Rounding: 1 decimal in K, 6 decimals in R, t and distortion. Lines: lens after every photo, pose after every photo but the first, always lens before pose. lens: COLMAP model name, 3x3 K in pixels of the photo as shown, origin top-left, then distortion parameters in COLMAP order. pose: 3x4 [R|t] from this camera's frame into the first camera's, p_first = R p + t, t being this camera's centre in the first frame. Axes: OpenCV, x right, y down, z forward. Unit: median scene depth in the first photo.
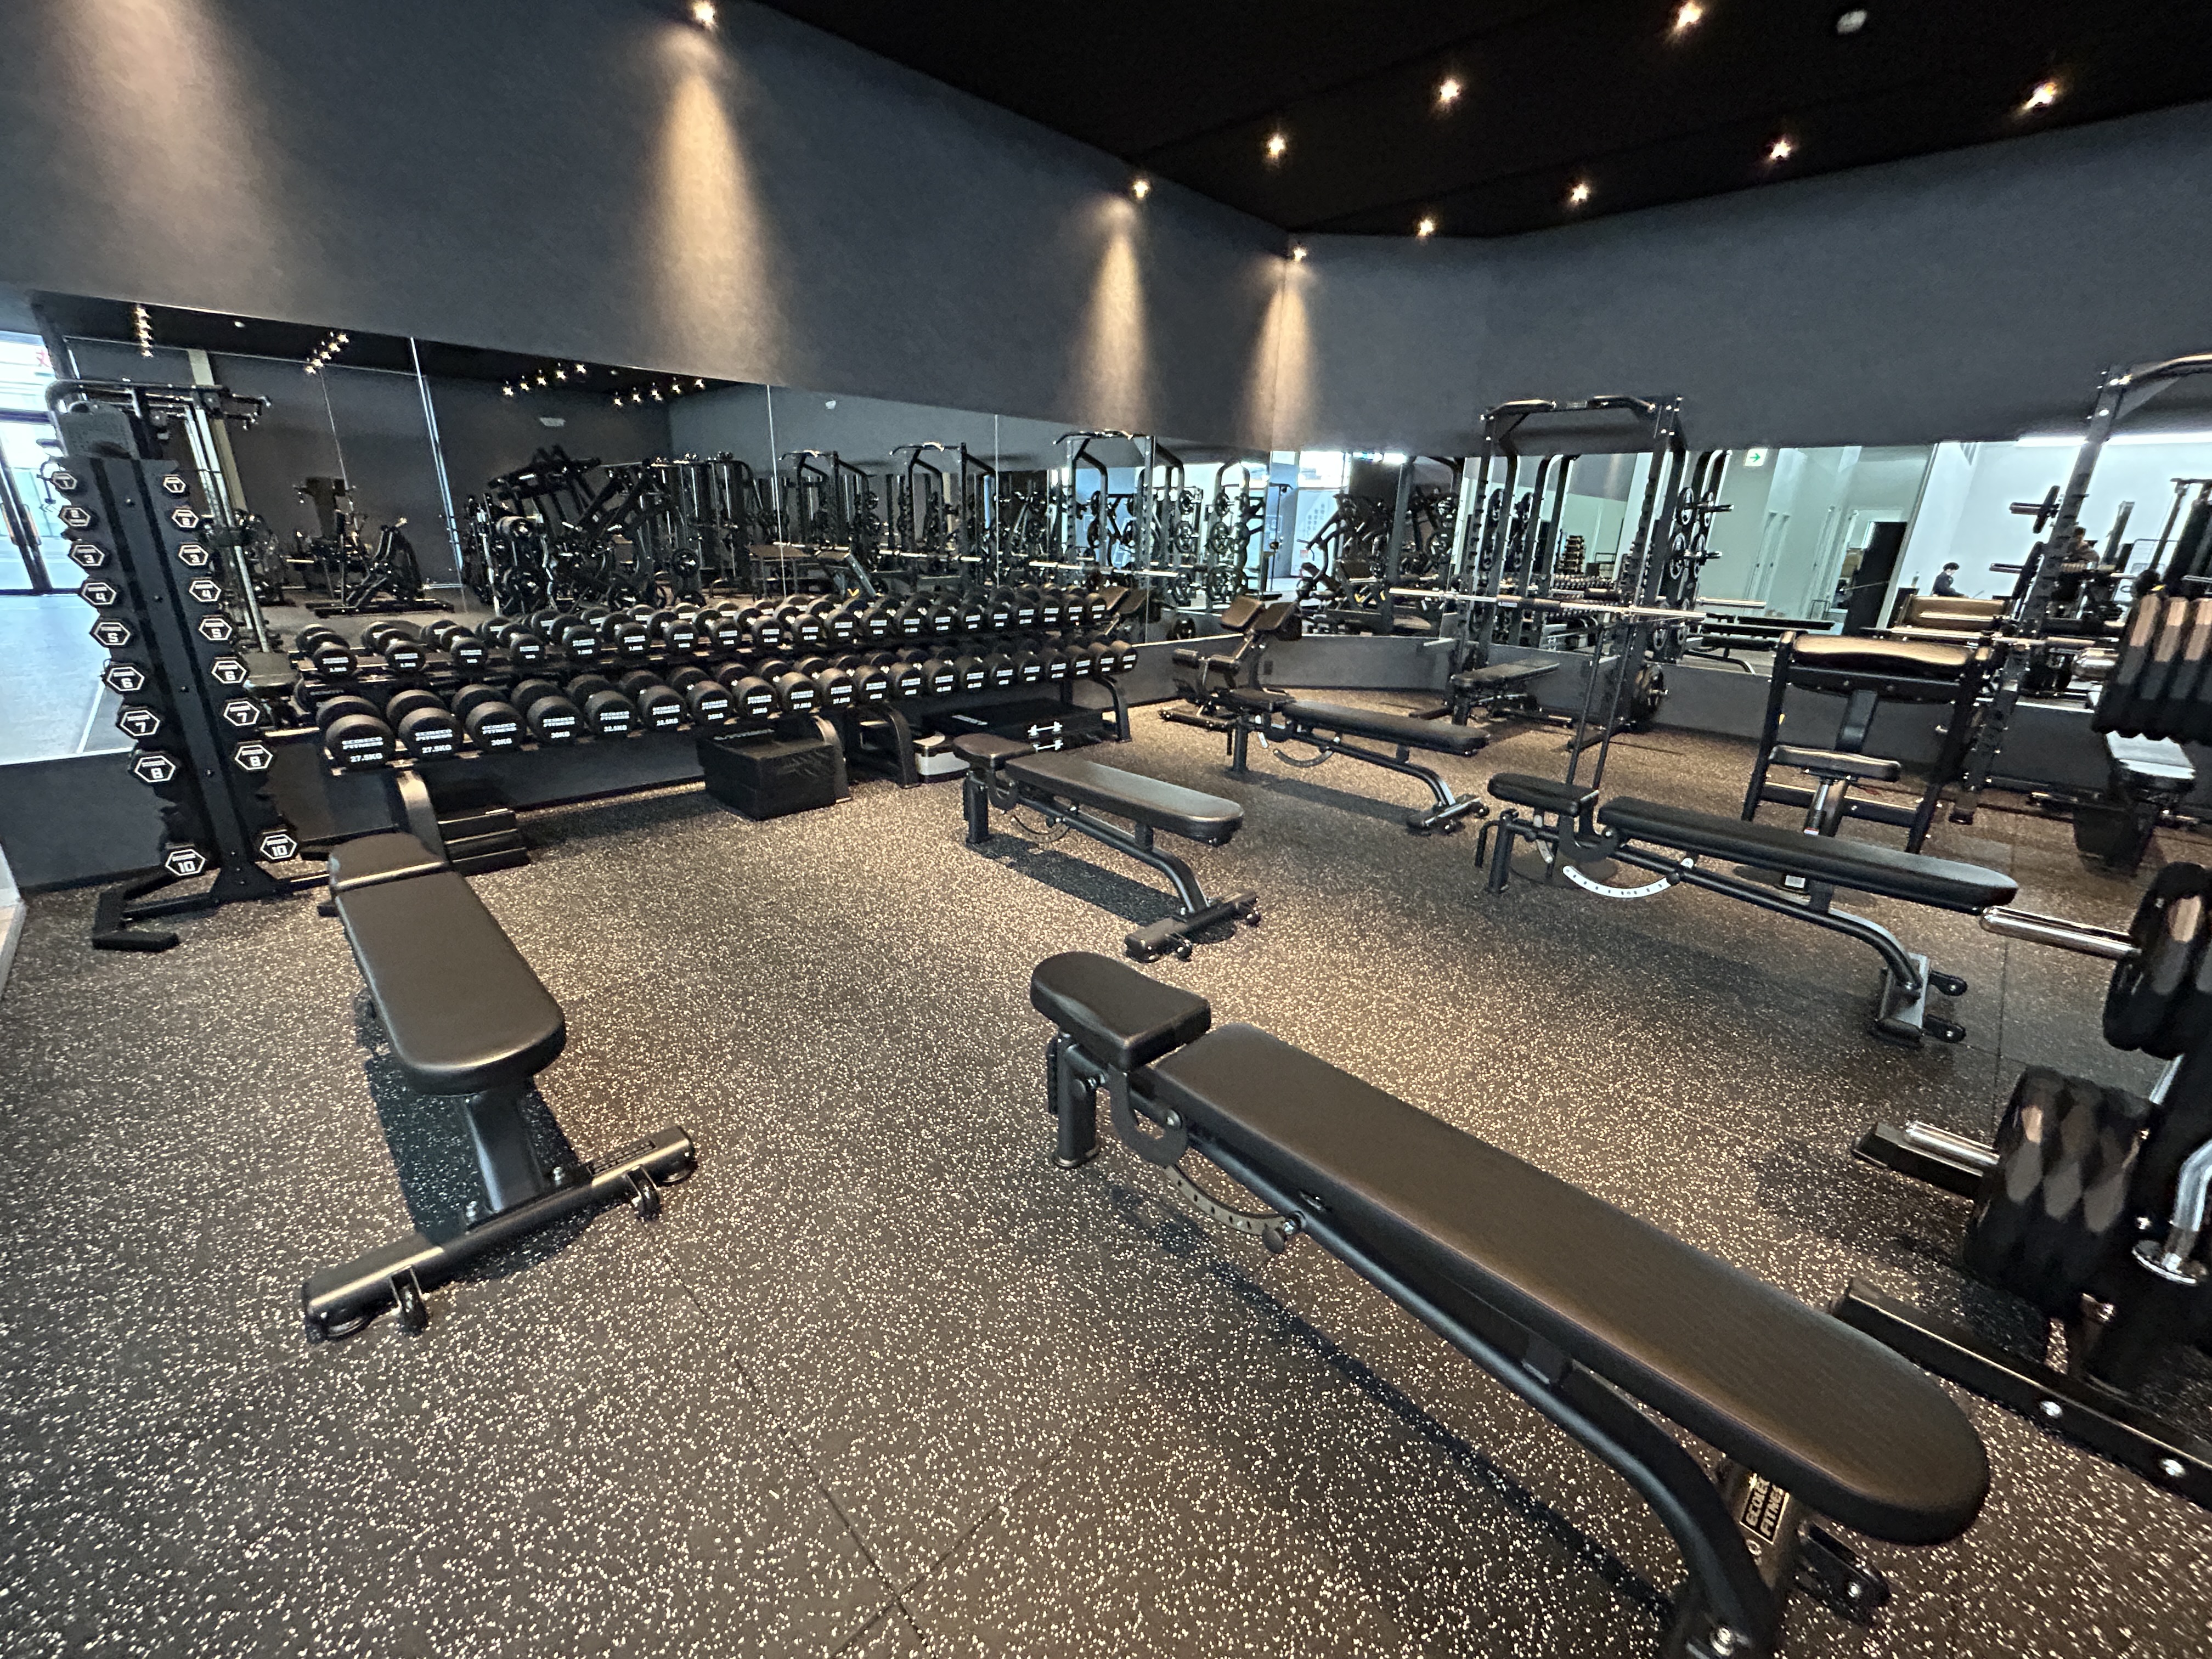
lens RADIAL K [[887.4, 0, 1106.0], [0, 887.4, 829.5], [0, 0, 1]] dist [-0.000013, -0.000002]
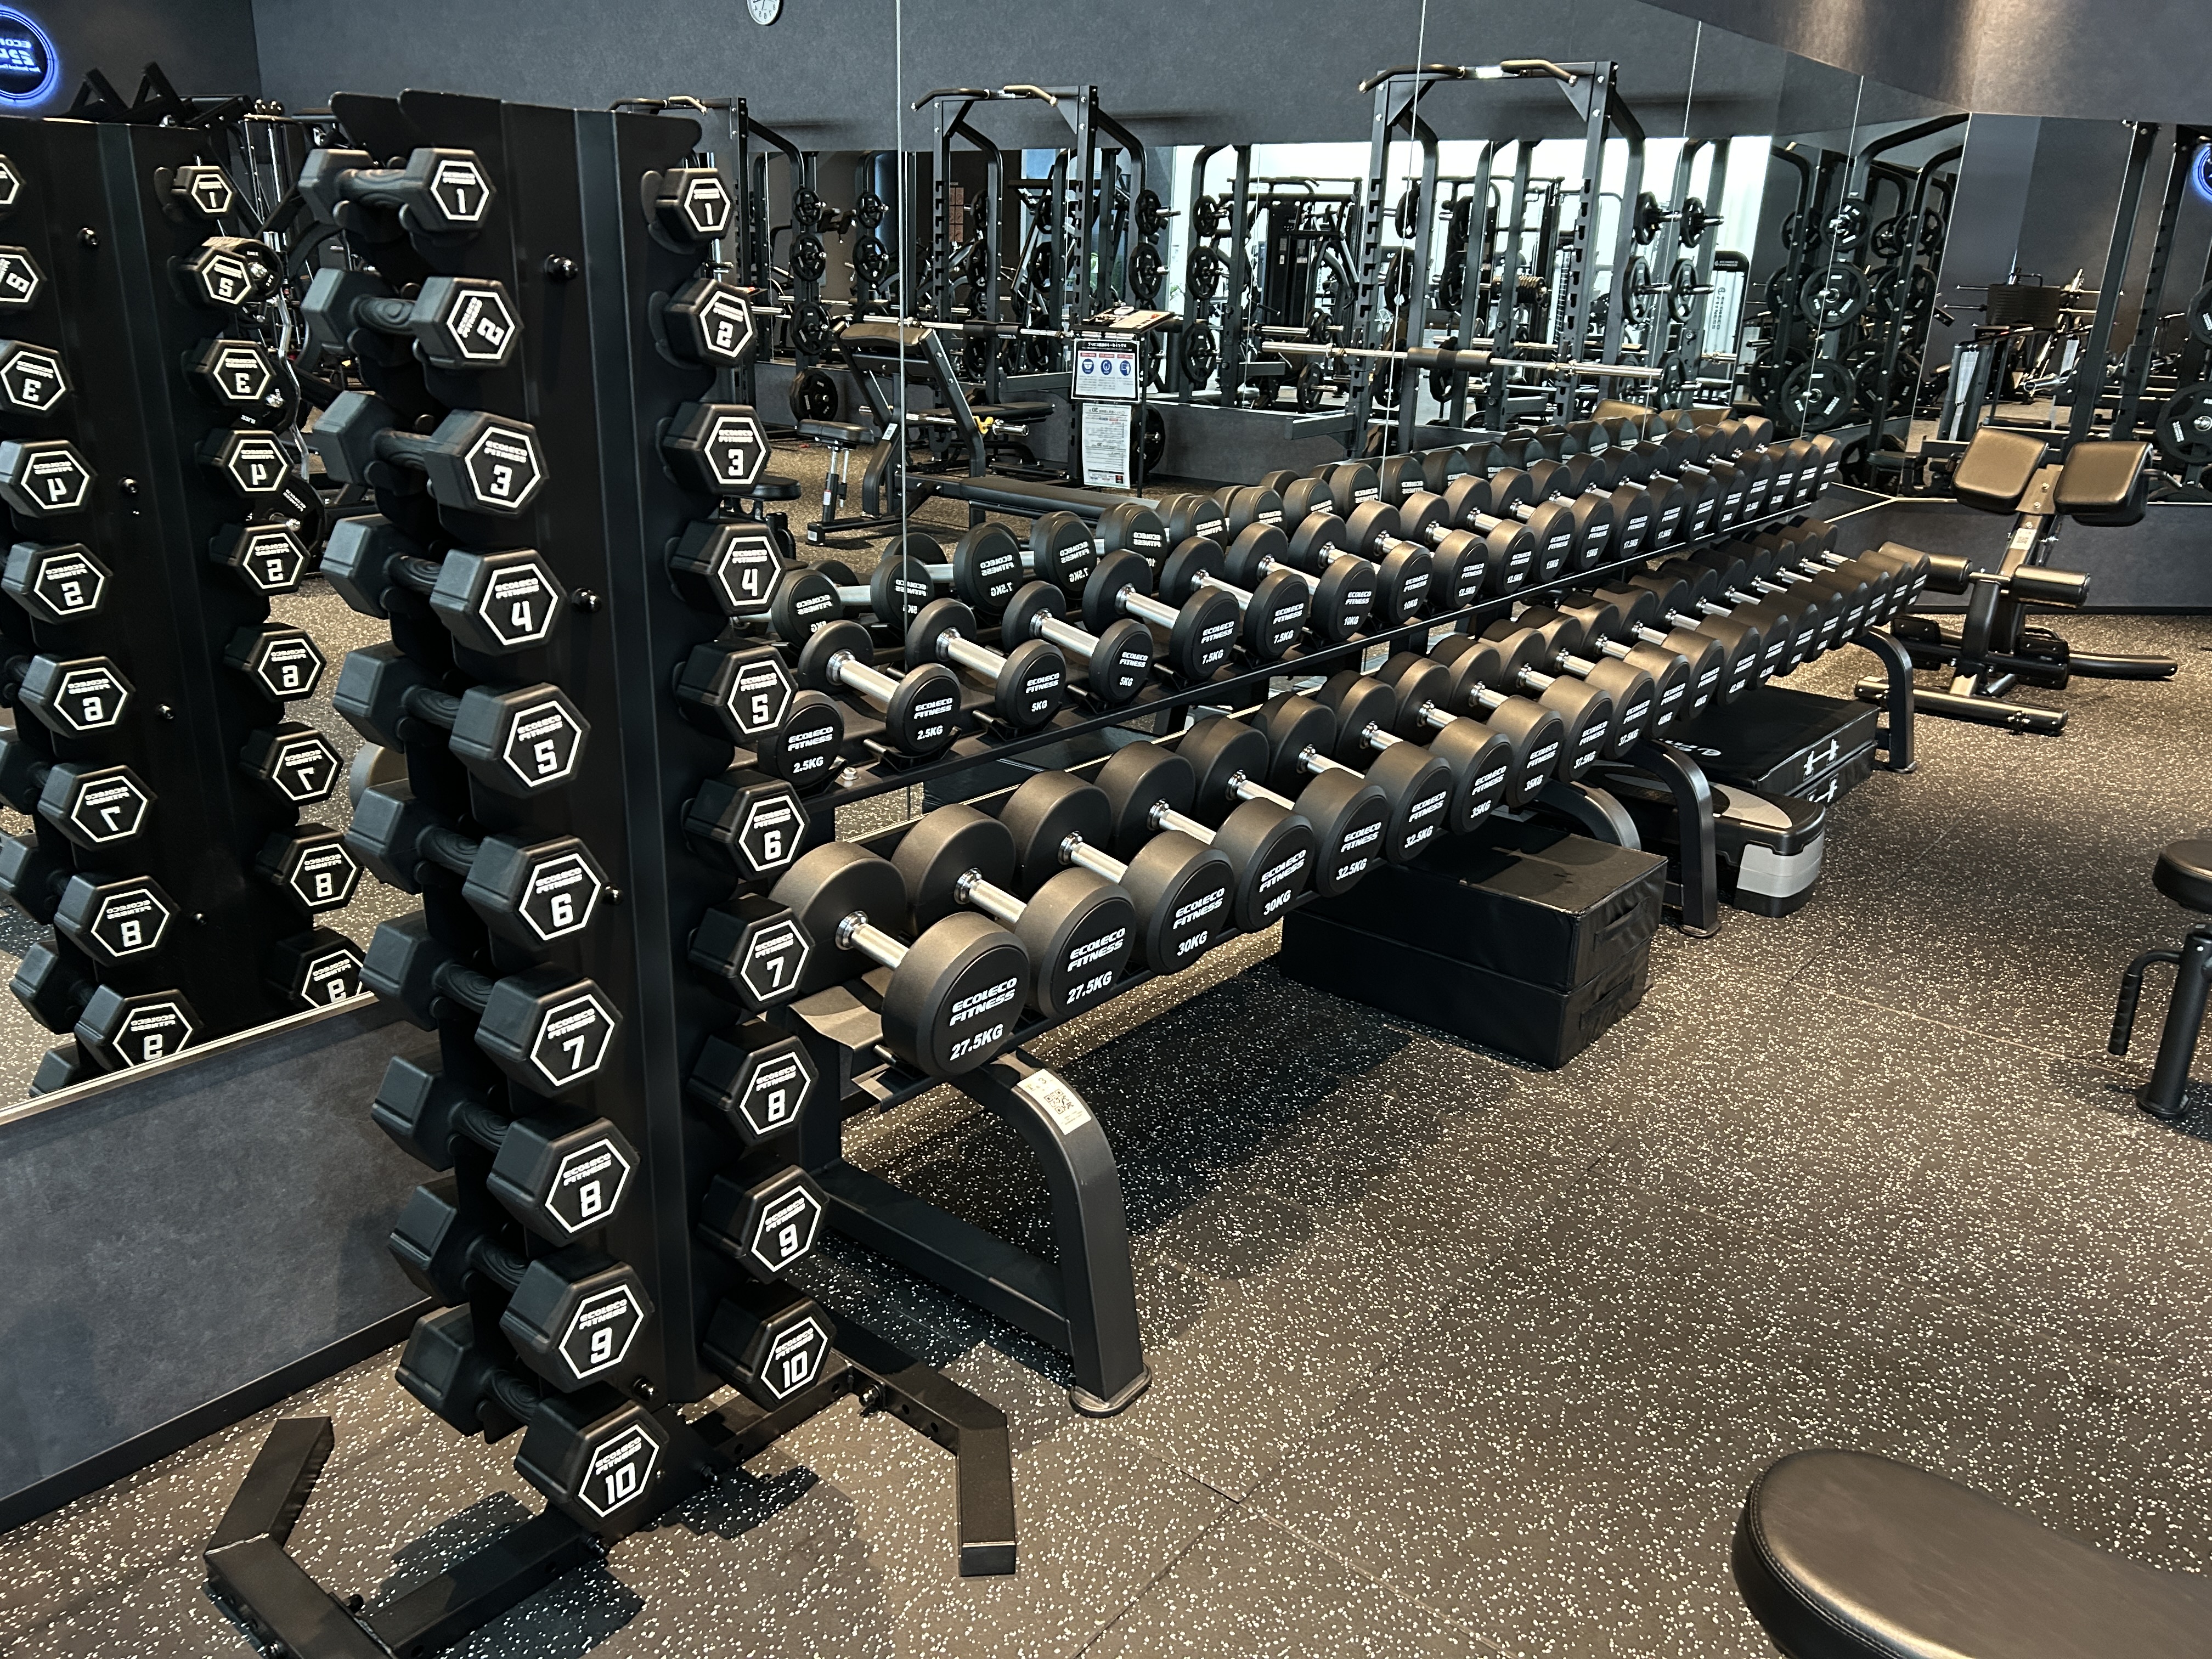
lens RADIAL K [[1680.6, 0, 1106.0], [0, 1680.6, 829.5], [0, 0, 1]] dist [0.002857, 0.004011]
pose [[0.993626, -0.031161, 0.108331, -0.289074], [0.031709, 0.999492, -0.003340, -0.050147], [-0.108172, 0.006754, 0.994109, 0.142789]]
